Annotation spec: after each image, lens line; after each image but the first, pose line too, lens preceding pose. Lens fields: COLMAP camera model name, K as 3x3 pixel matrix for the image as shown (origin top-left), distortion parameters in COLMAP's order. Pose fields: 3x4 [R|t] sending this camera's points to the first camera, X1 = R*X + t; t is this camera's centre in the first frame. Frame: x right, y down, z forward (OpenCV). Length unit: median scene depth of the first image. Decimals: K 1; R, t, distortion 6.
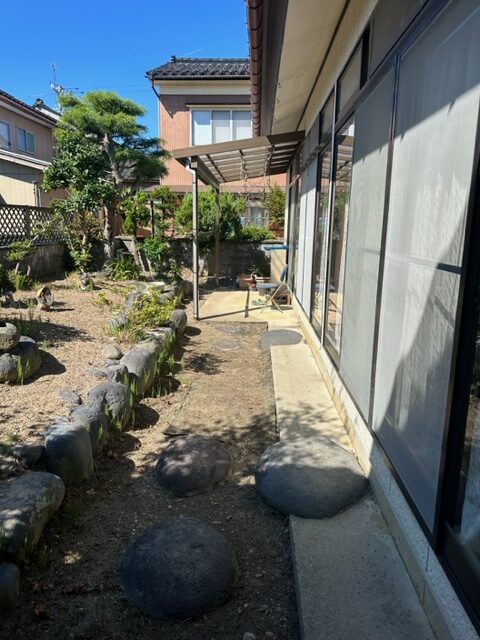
lens RADIAL K [[454.9, 0, 237.0], [0, 454.9, 319.3], [0, 0, 1]] dist [0.091851, -0.125143]
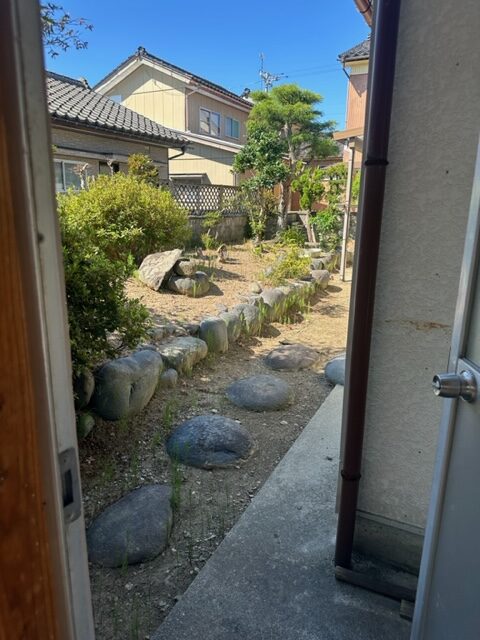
lens RADIAL K [[454.9, 0, 237.0], [0, 454.9, 319.3], [0, 0, 1]] dist [0.091851, -0.125143]
pose [[0.917023, 0.098385, -0.386509, 0.115483], [-0.081288, 0.994860, 0.060375, 0.044890], [0.390462, -0.023947, 0.920307, -0.160014]]
